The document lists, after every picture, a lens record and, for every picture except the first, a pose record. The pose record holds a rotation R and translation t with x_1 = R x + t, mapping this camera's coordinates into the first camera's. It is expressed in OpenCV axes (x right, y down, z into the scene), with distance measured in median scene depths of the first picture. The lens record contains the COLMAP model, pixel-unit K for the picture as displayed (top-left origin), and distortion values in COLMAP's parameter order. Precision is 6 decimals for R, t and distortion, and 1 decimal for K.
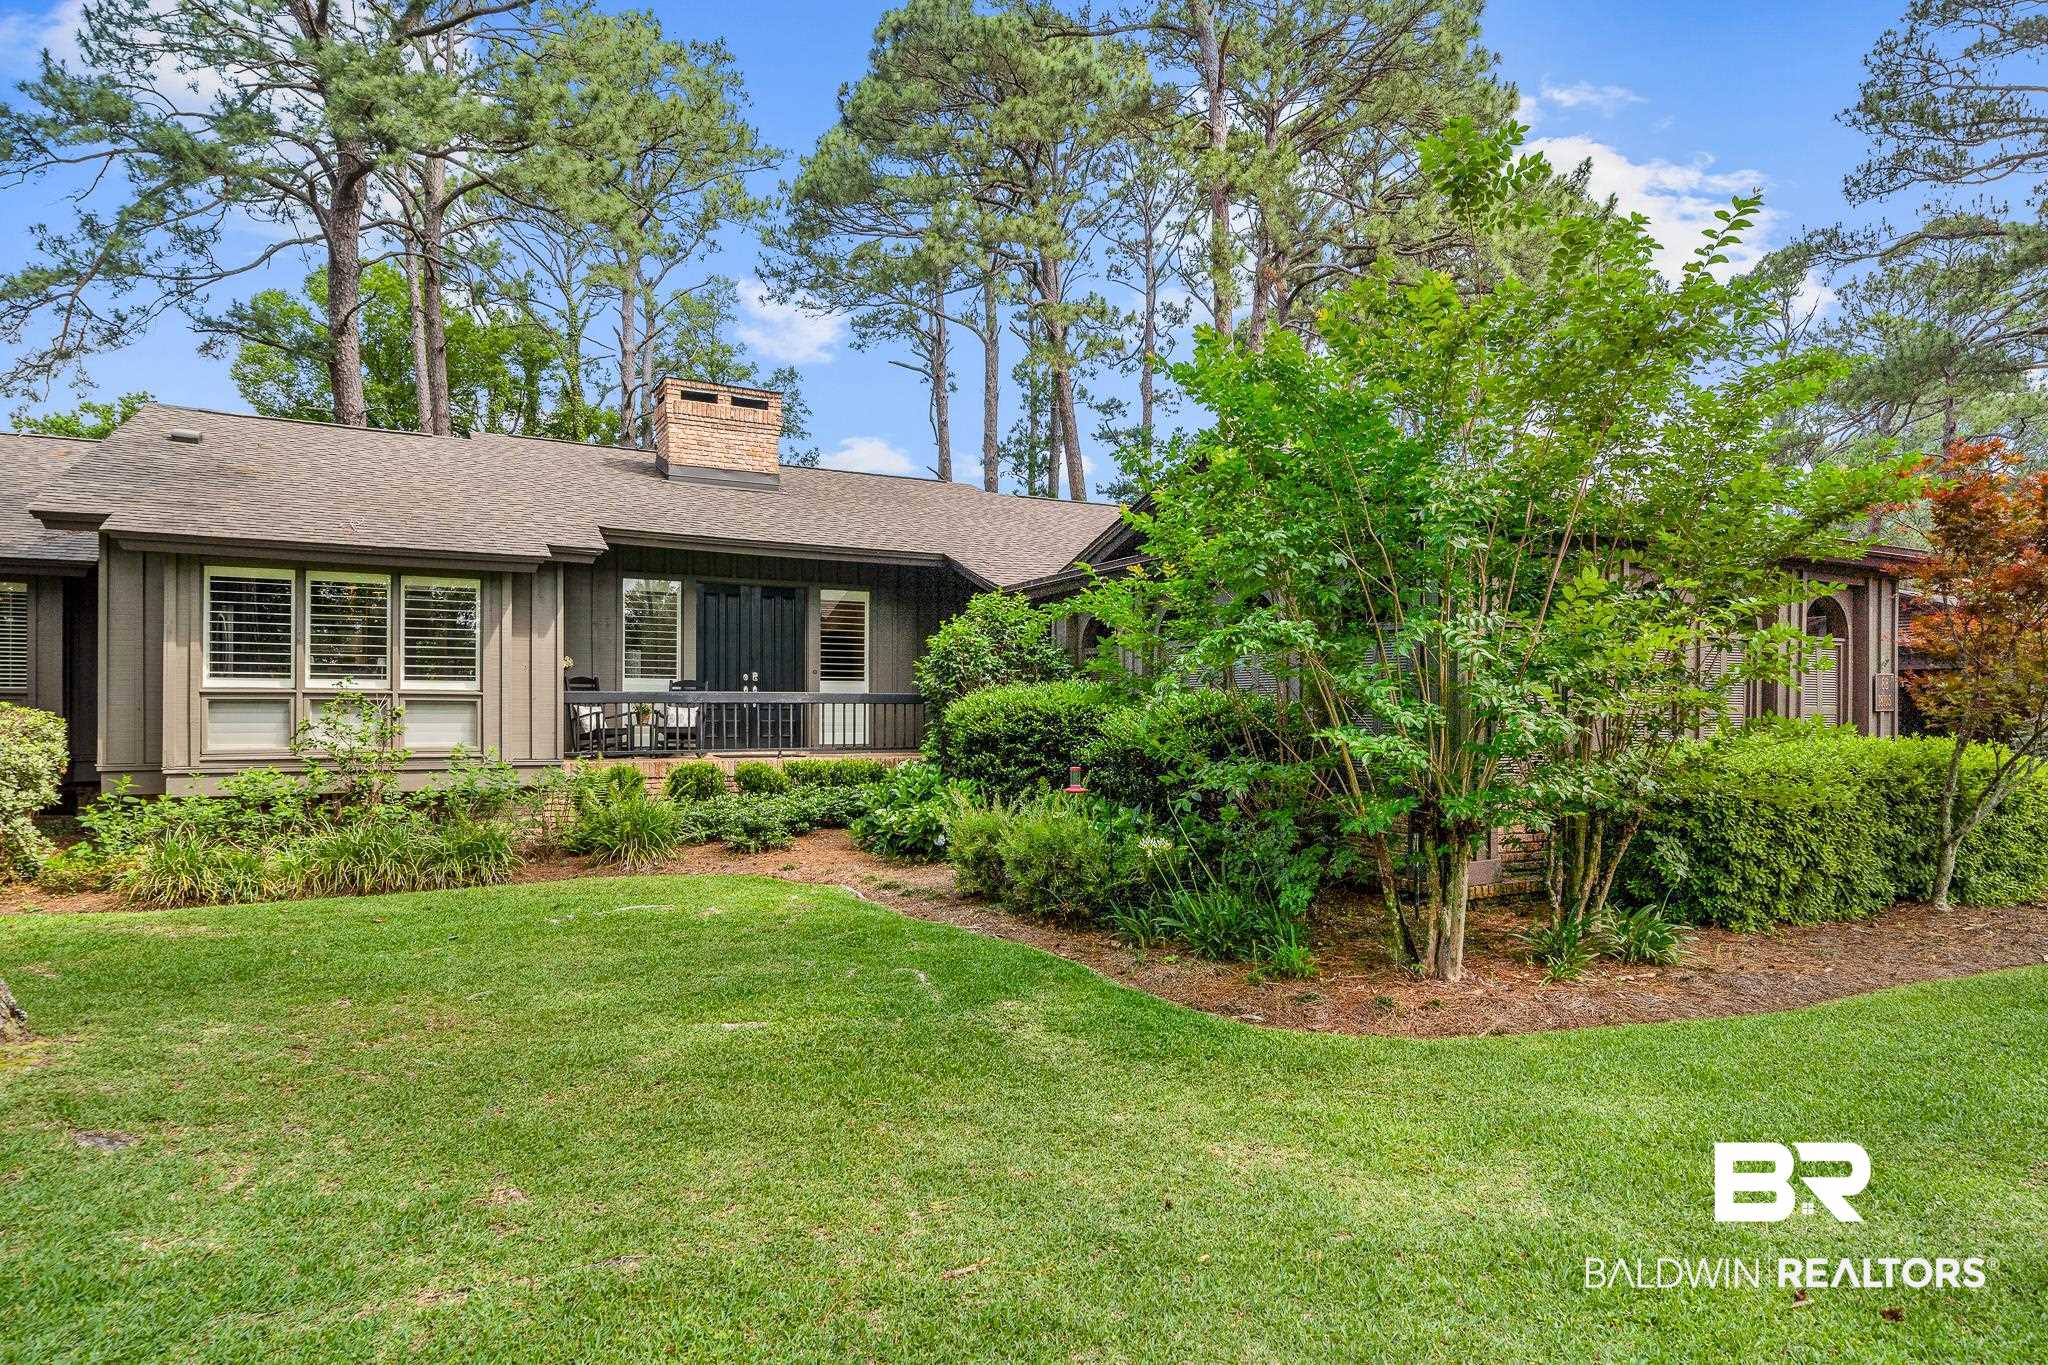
lens RADIAL K [[1133.9, 0, 1038.4], [0, 1133.9, 711.0], [0, 0, 1]] dist [-0.000139, 0.000315]
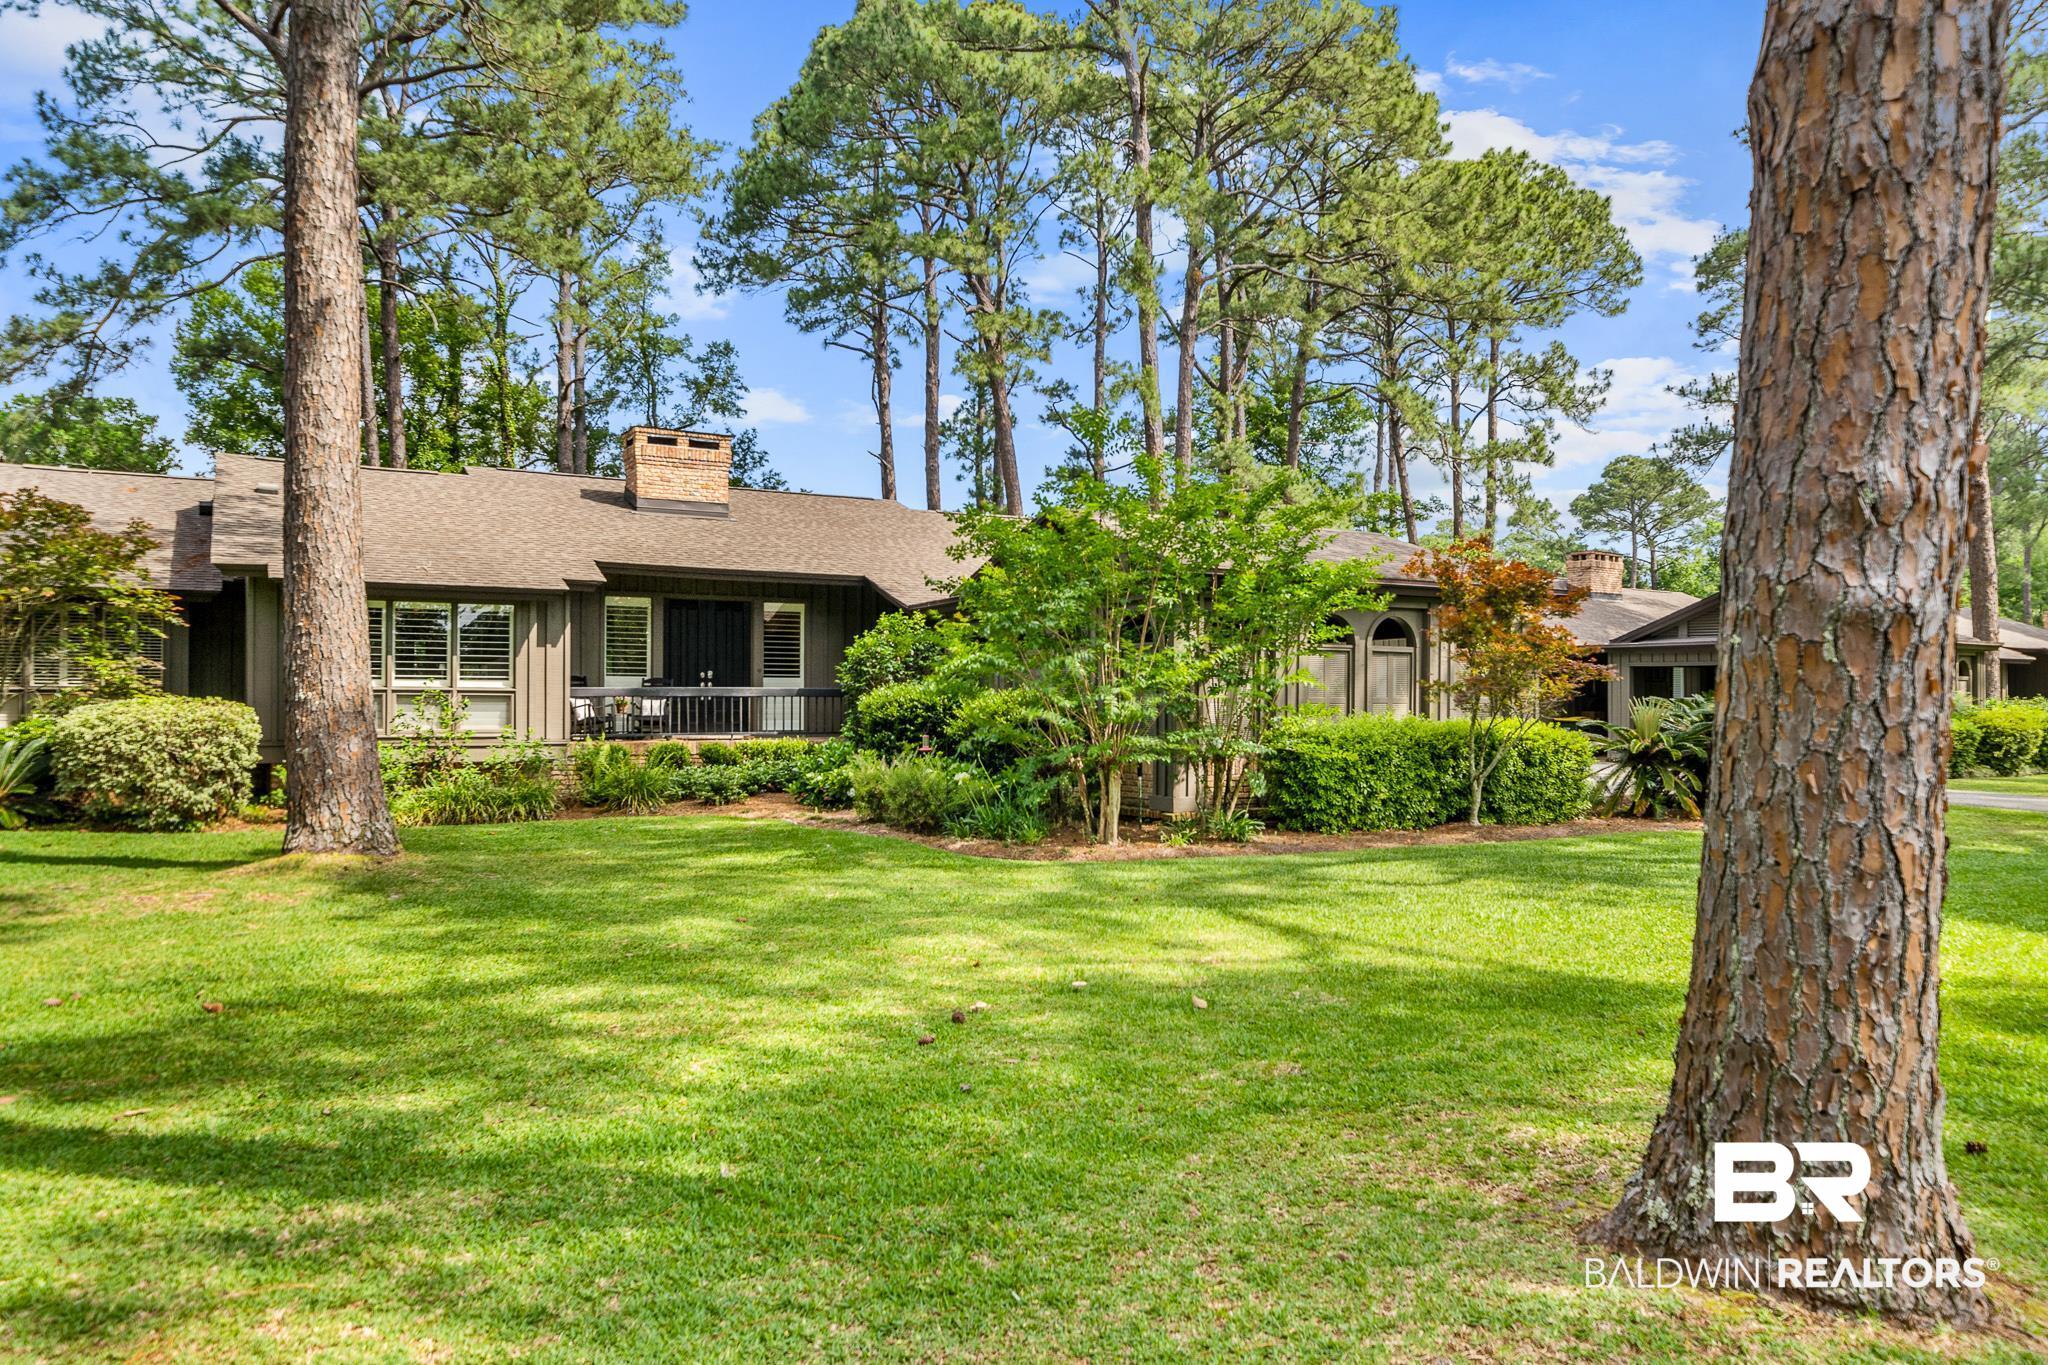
lens RADIAL K [[1235.0, 0, 1024.0], [0, 1235.0, 682.5], [0, 0, 1]] dist [-0.004675, 0.004448]
pose [[0.999700, -0.001789, 0.024437, 0.054068], [0.002195, 0.999860, -0.016593, 0.000970], [-0.024404, 0.016642, 0.999564, -0.327733]]
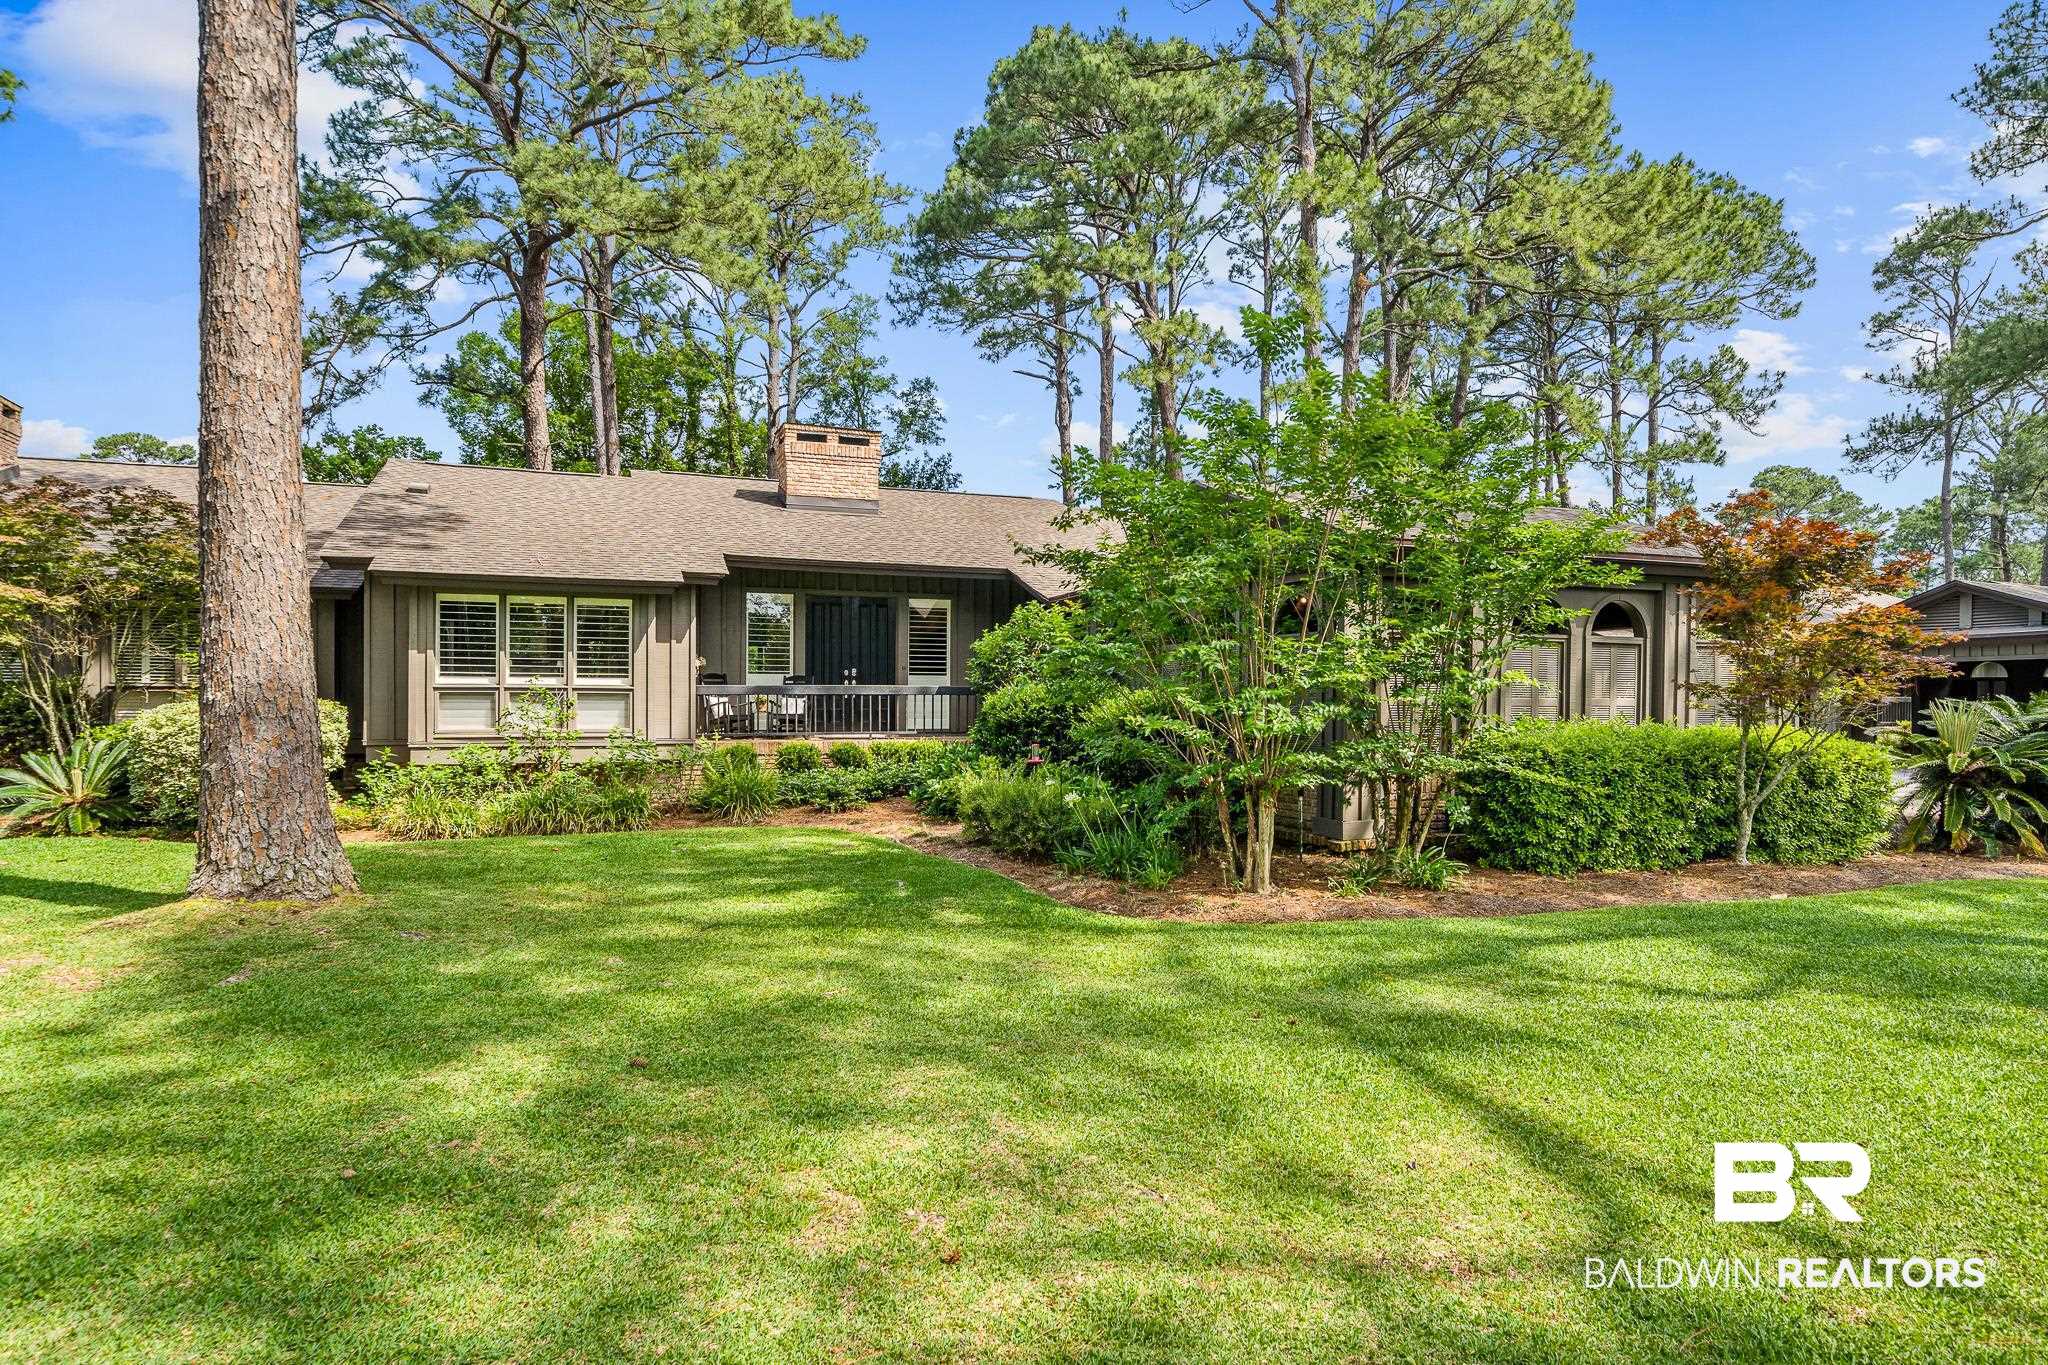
lens RADIAL K [[1096.1, 0, 1036.3], [0, 1096.1, 703.1], [0, 0, 1]] dist [0.000503, 0.000236]
pose [[0.992814, 0.001247, -0.119659, 0.078434], [-0.000809, 0.999993, 0.003714, -0.002061], [0.119663, -0.003591, 0.992808, -0.126882]]
